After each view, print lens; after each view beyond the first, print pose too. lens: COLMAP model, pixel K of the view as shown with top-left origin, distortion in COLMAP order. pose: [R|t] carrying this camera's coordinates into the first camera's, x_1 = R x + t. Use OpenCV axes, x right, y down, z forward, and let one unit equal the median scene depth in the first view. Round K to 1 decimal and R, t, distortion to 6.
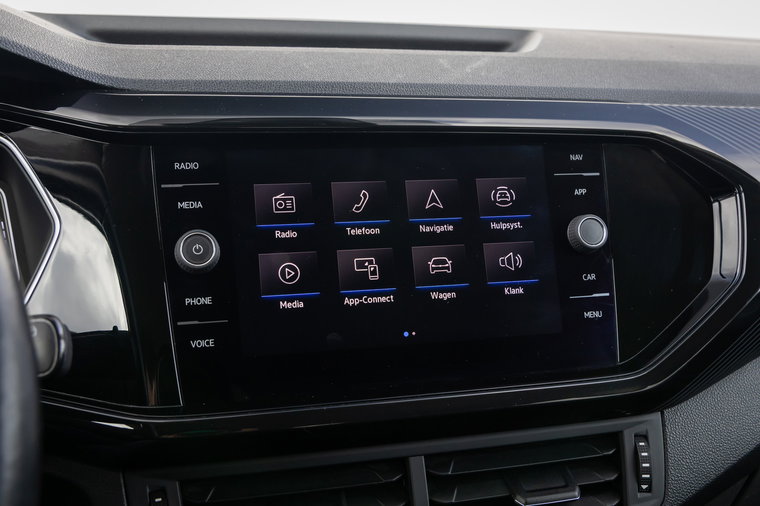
lens RADIAL K [[849.2, 0, 378.7], [0, 849.2, 249.7], [0, 0, 1]] dist [0.020311, 0.000000]
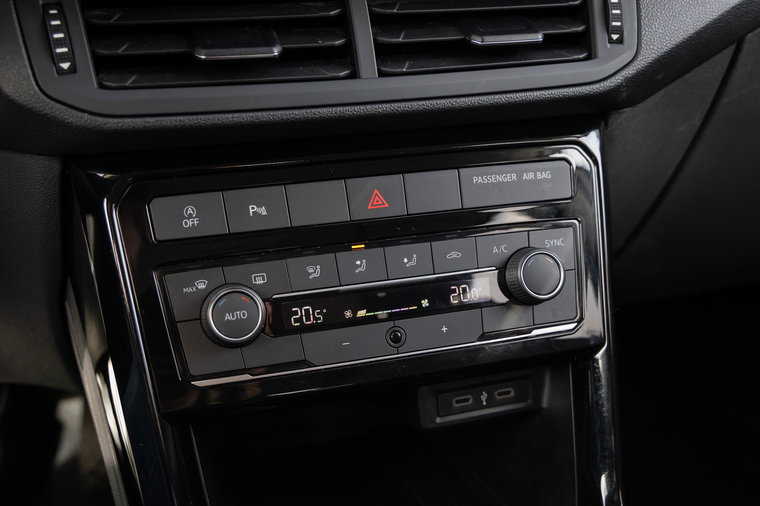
lens RADIAL K [[849.2, 0, 387.4], [0, 849.2, 246.3], [0, 0, 1]] dist [0.020311, 0.000000]
pose [[0.998578, -0.045685, 0.027486, 0.037867], [0.042648, 0.993824, 0.102442, 0.395235], [-0.031996, -0.101124, 0.994359, 0.093941]]
